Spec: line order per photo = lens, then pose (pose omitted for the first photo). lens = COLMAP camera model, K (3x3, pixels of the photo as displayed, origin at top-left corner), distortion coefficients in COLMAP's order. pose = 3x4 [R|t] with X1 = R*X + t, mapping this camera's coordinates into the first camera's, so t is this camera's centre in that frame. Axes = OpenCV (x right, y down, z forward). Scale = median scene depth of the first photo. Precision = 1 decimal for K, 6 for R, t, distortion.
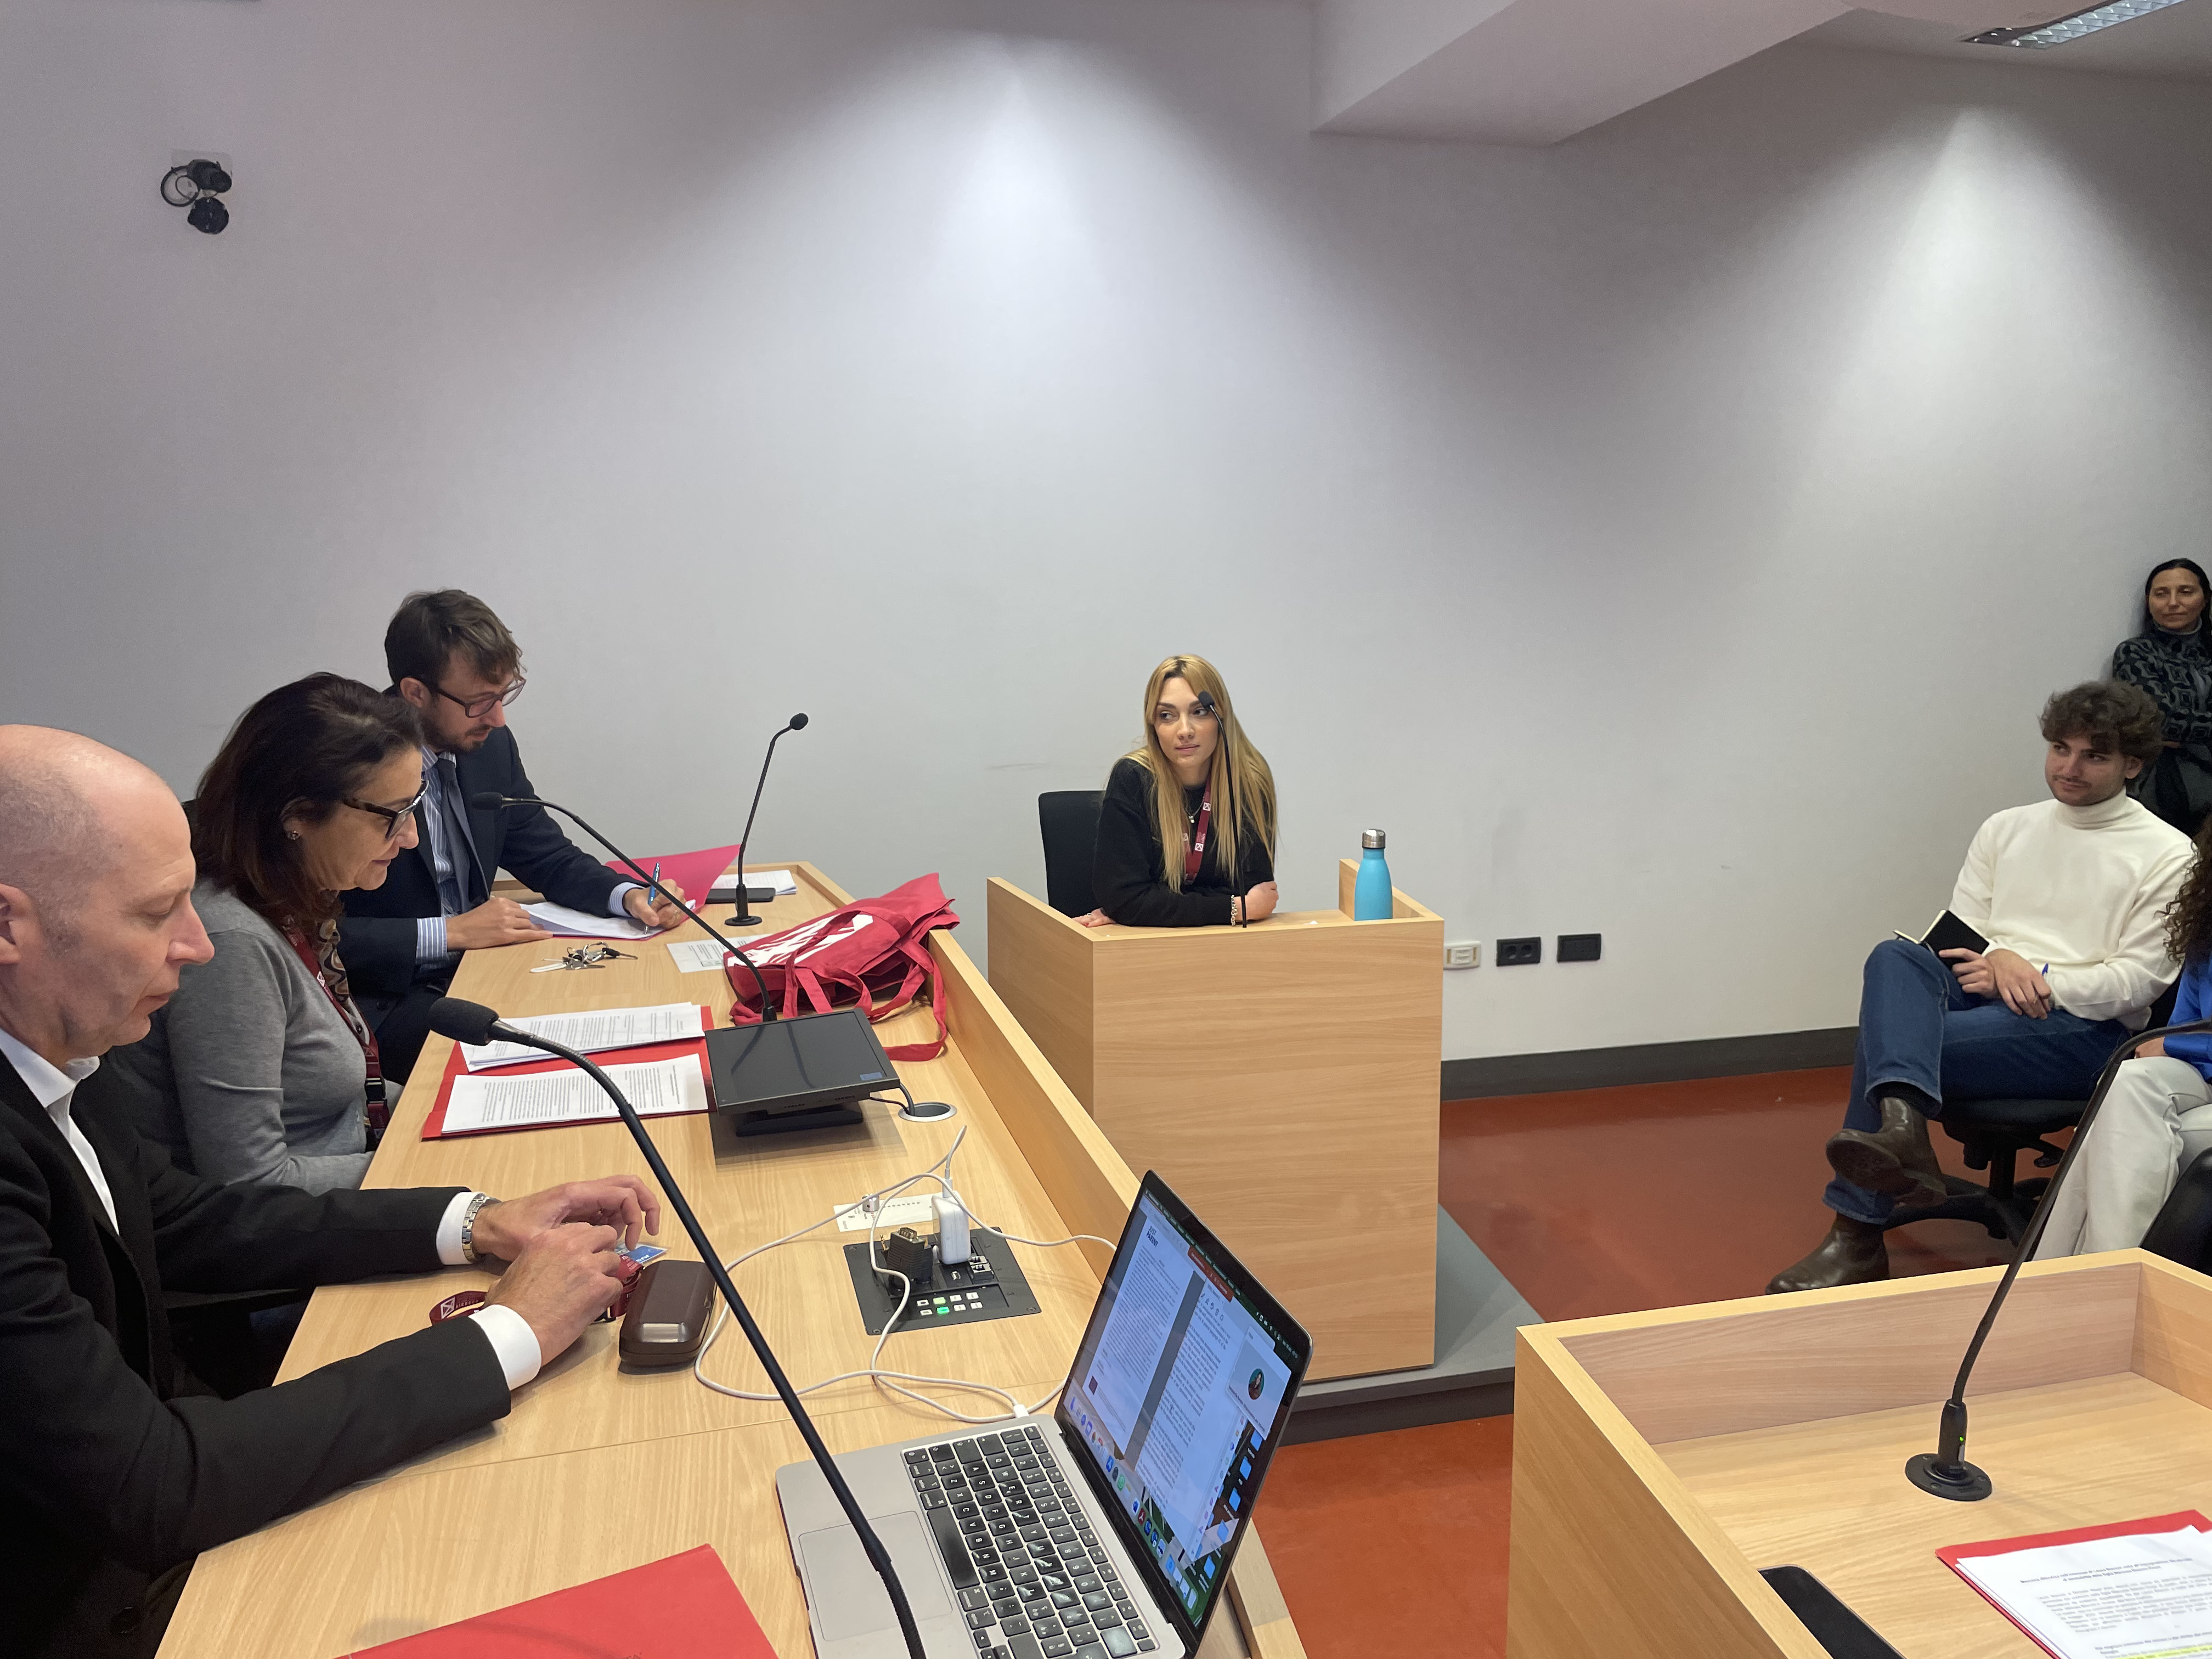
lens RADIAL K [[1655.5, 0, 1114.7], [0, 1655.5, 820.2], [0, 0, 1]] dist [0.068379, -0.095095]
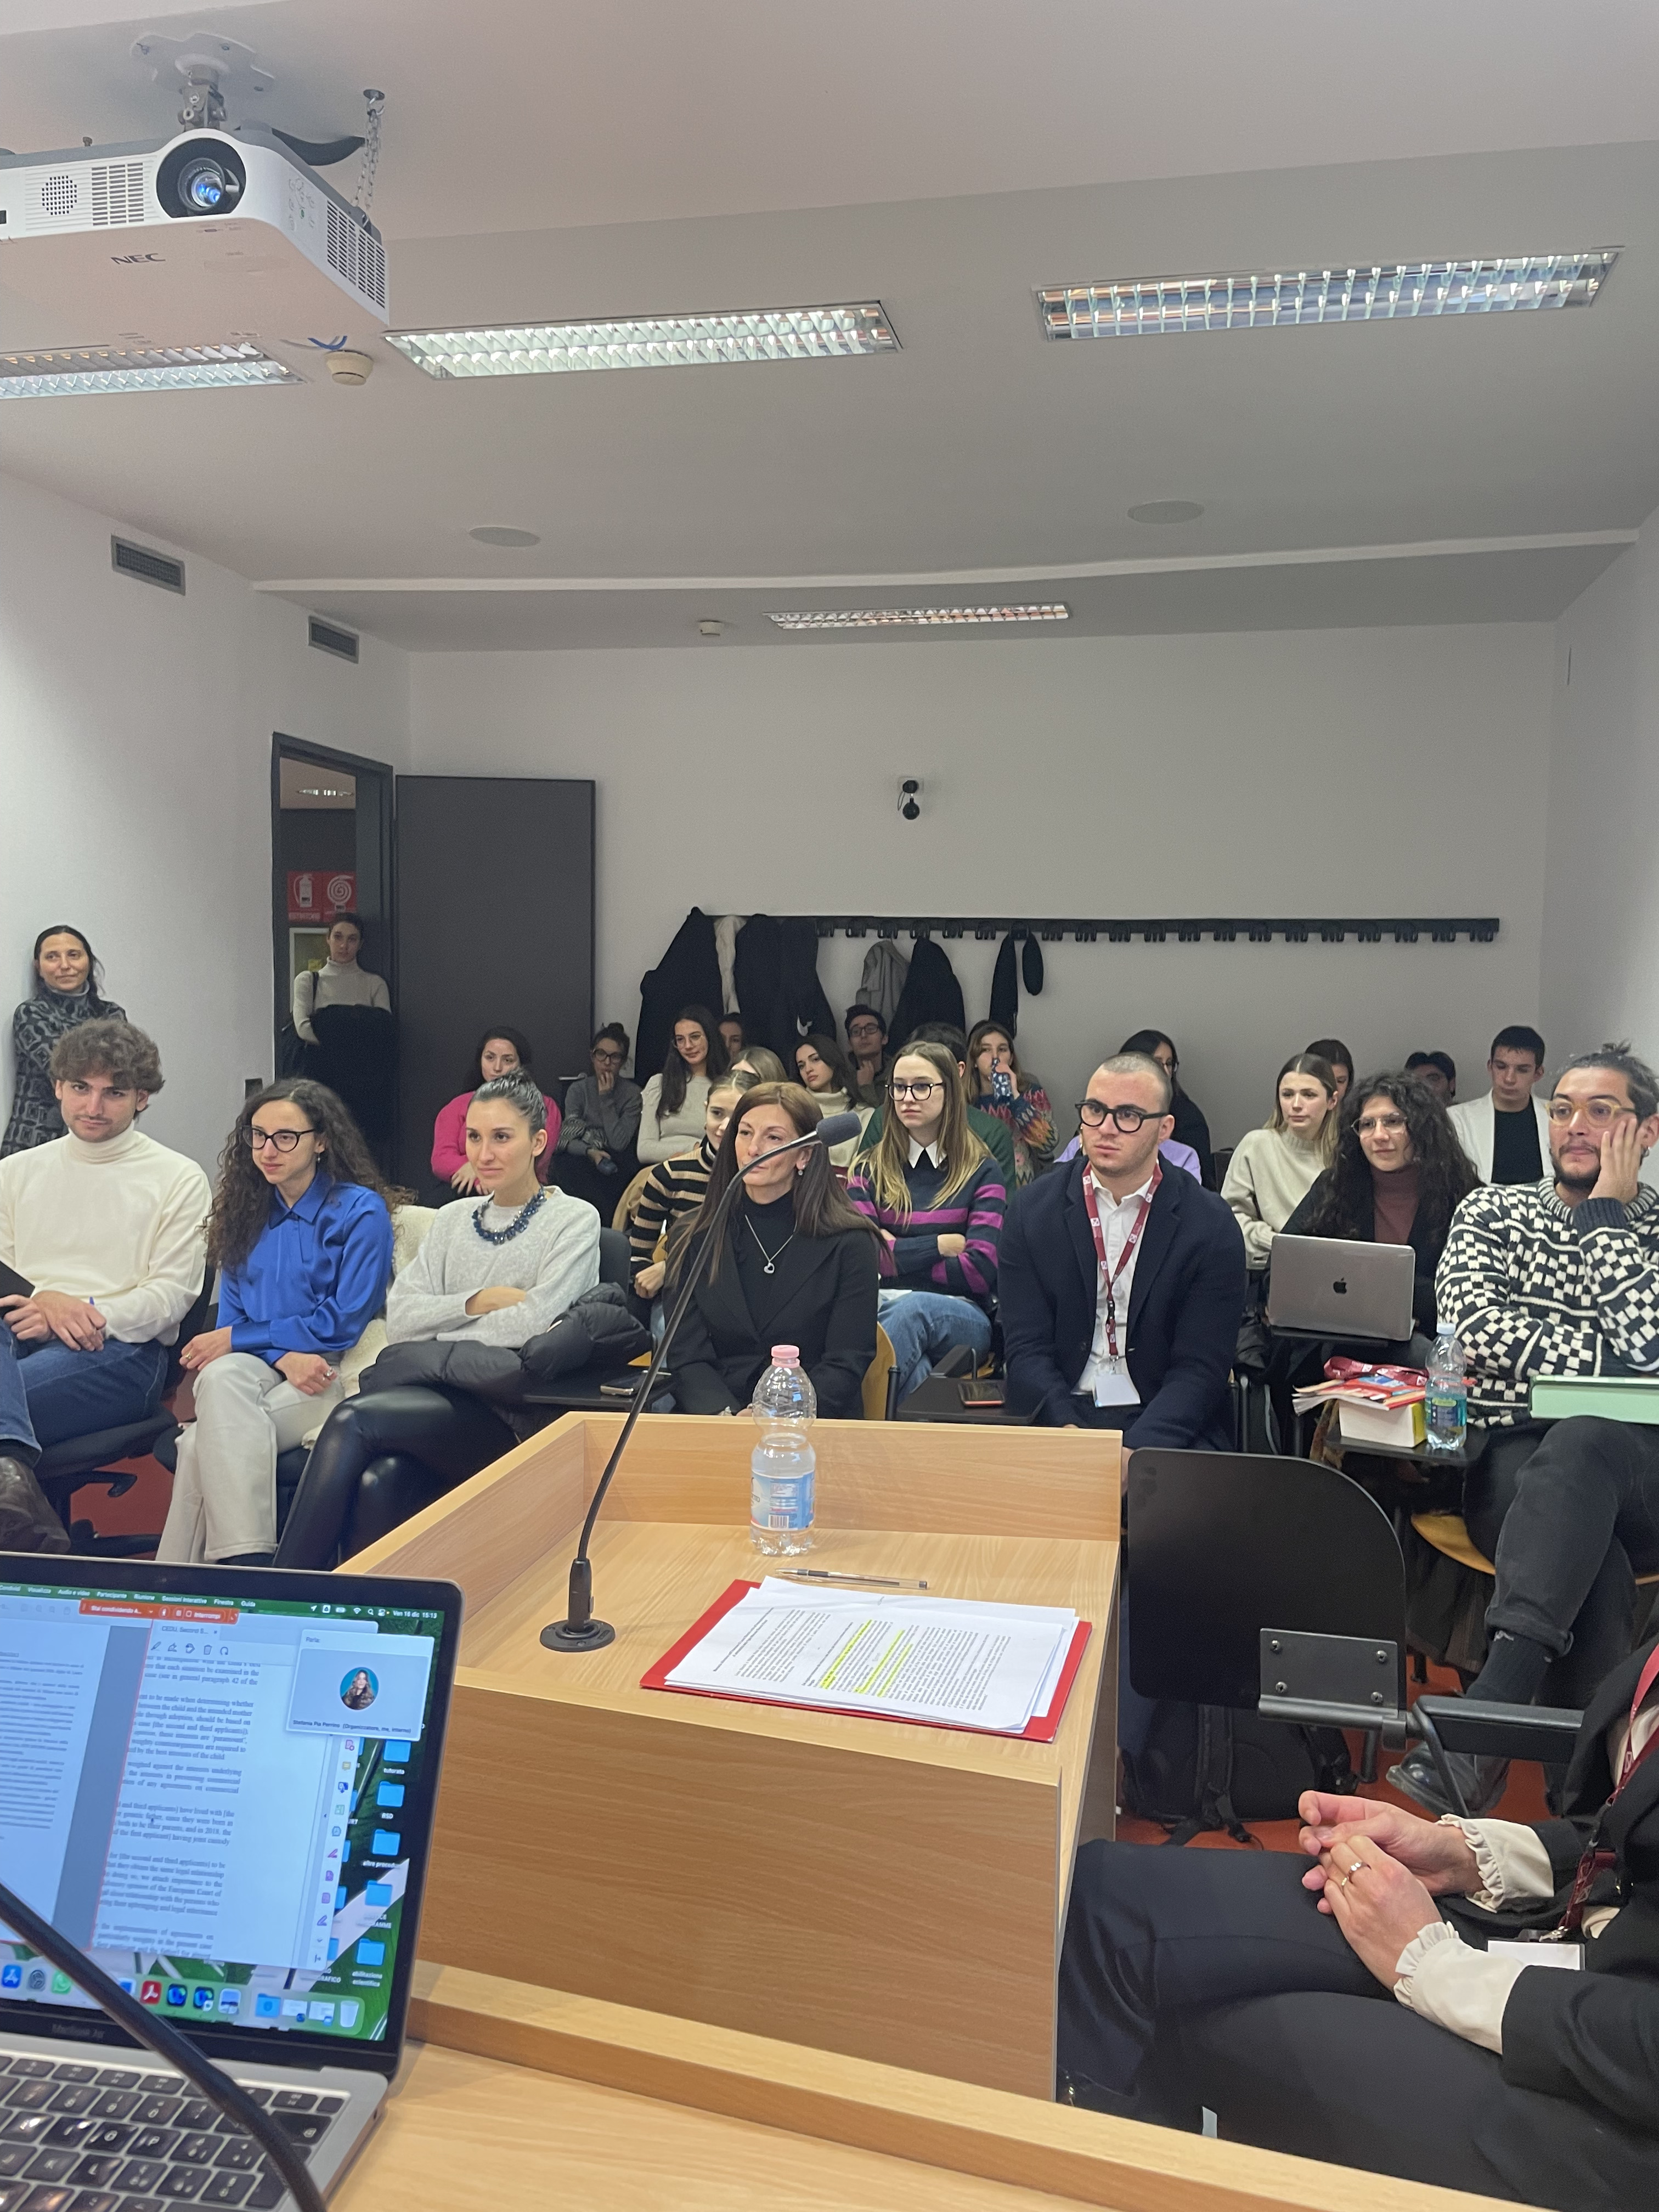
lens RADIAL K [[1655.5, 0, 873.2], [0, 1655.5, 1079.6], [0, 0, 1]] dist [0.068379, -0.095095]
pose [[0.436534, -0.043464, 0.898637, -0.138948], [0.128608, 0.991589, -0.014515, 0.032044], [-0.890448, 0.121909, 0.438452, 0.127454]]
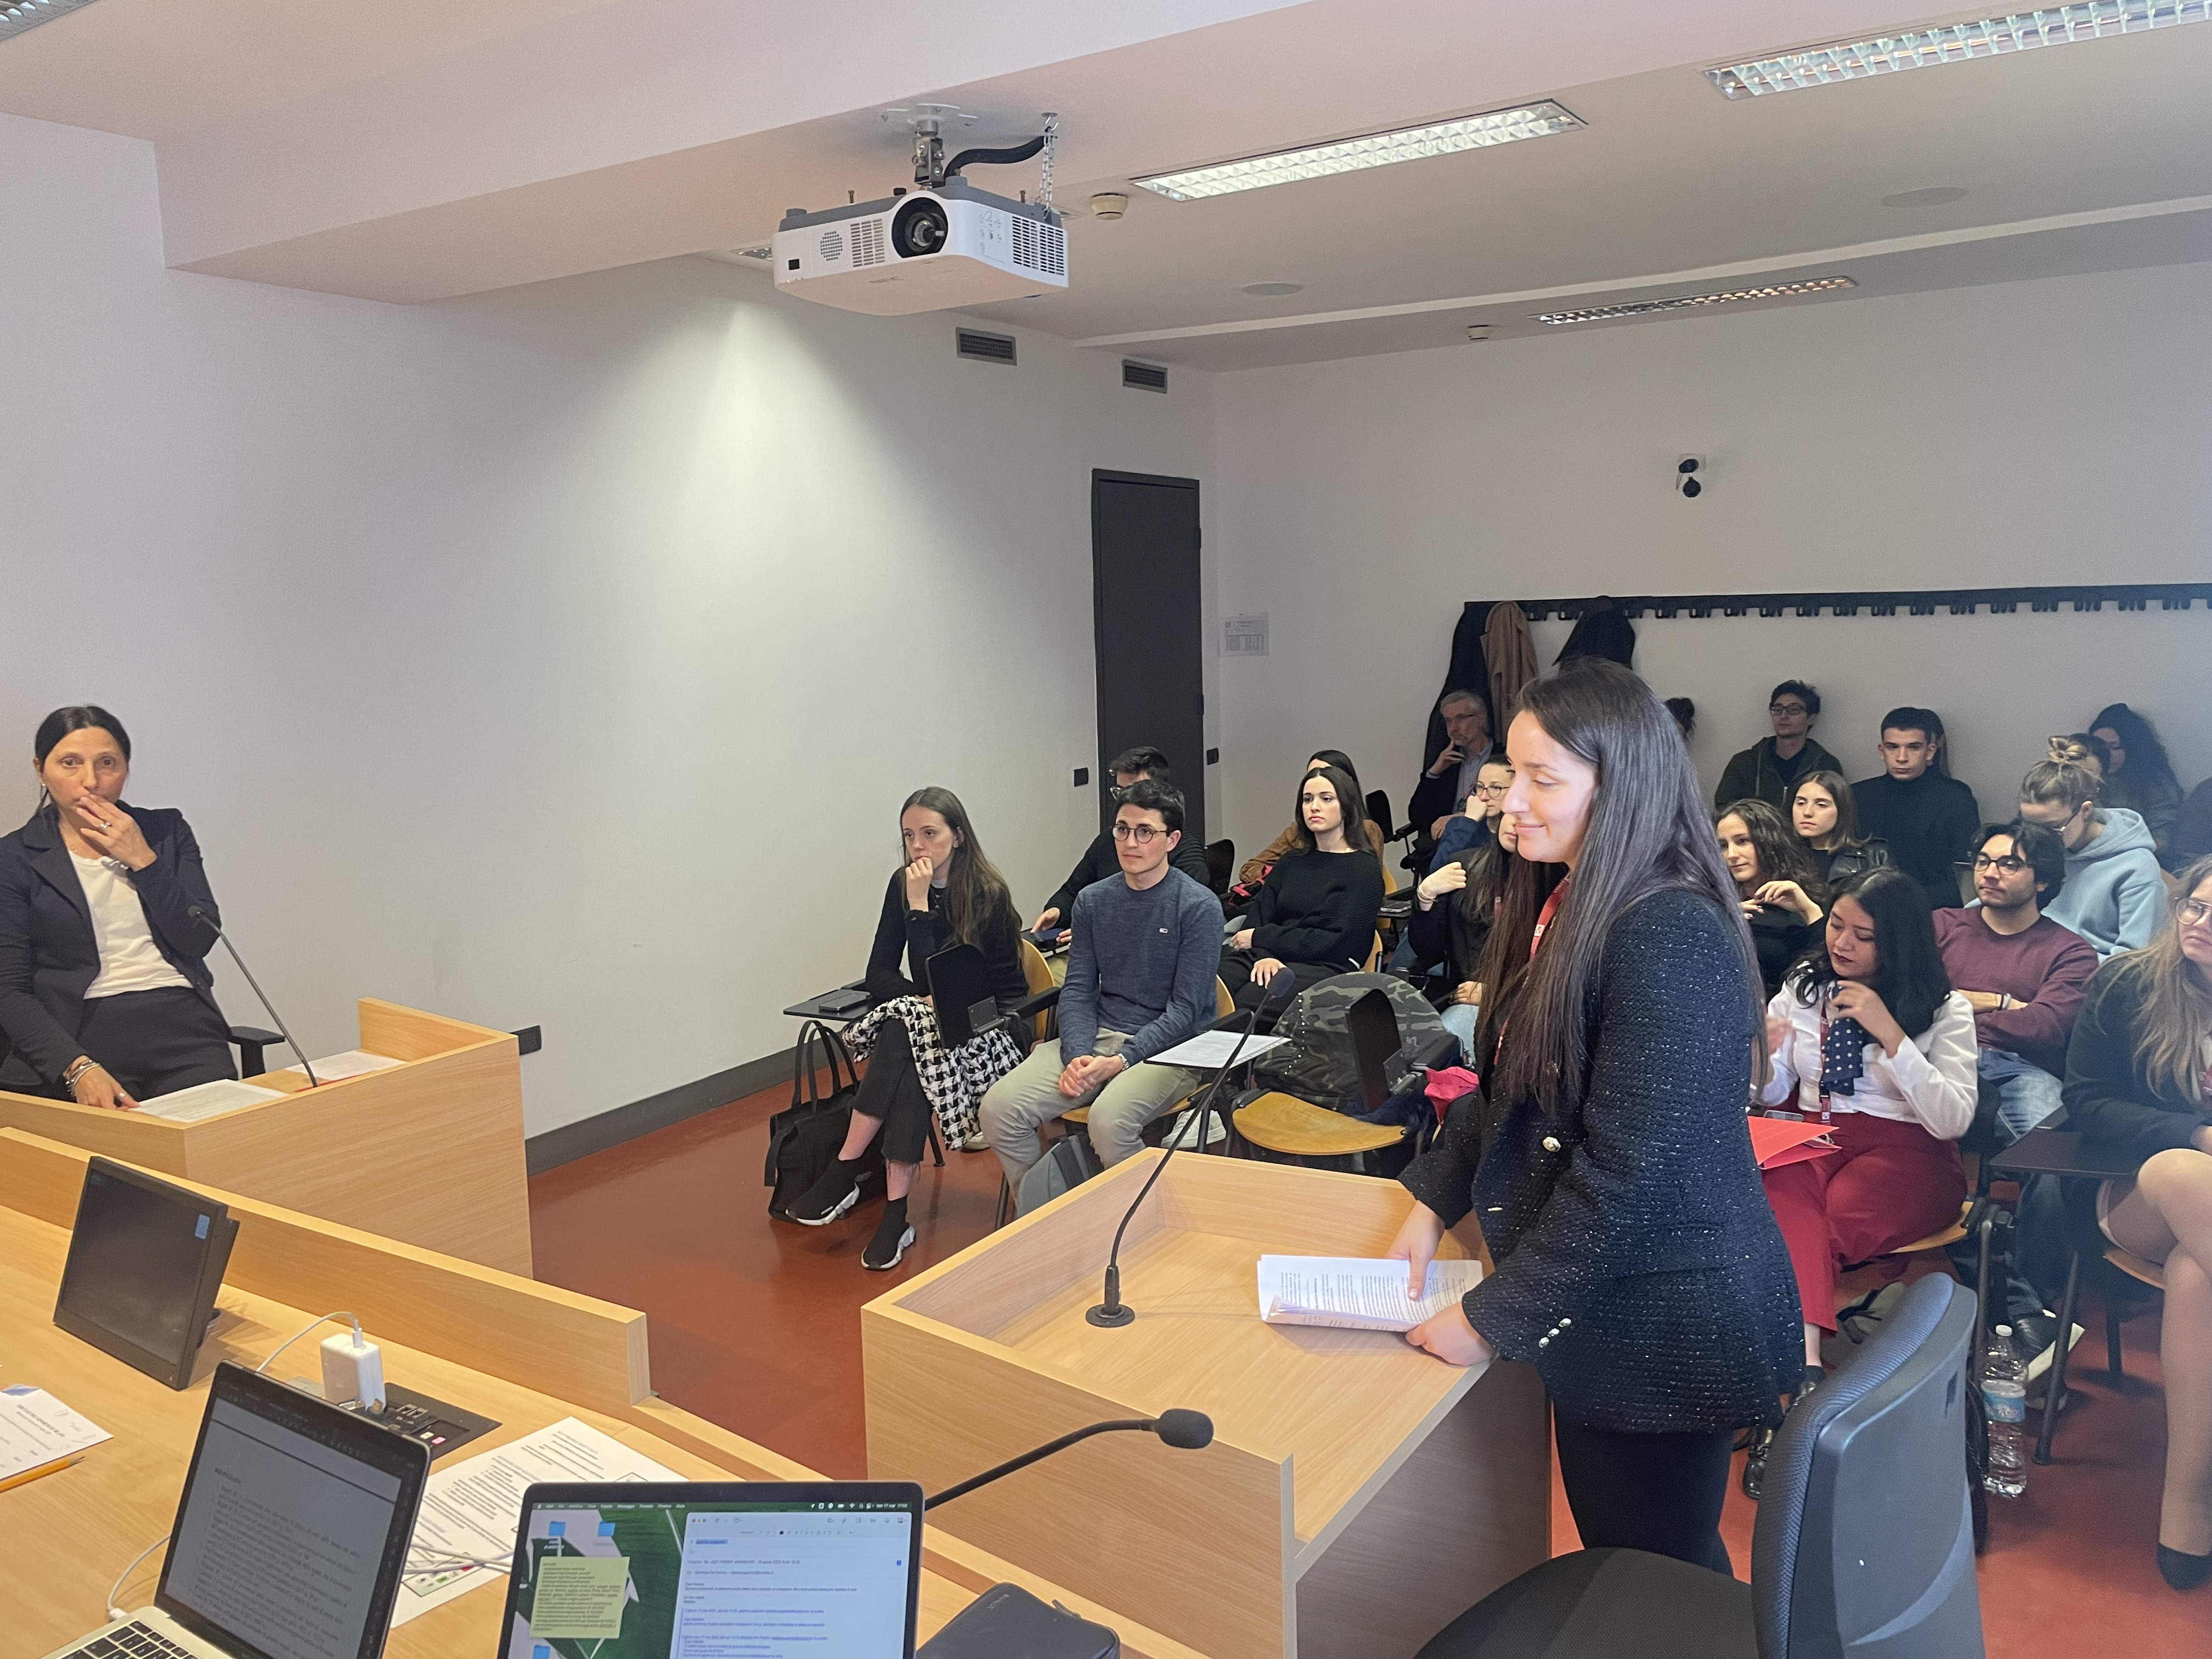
lens RADIAL K [[1655.5, 0, 1105.4], [0, 1655.5, 802.2], [0, 0, 1]] dist [0.068379, -0.095095]
pose [[0.740156, -0.098452, 0.665189, -0.198296], [0.133820, 0.991003, -0.002227, -0.033608], [-0.658985, 0.090664, 0.746671, -0.084957]]
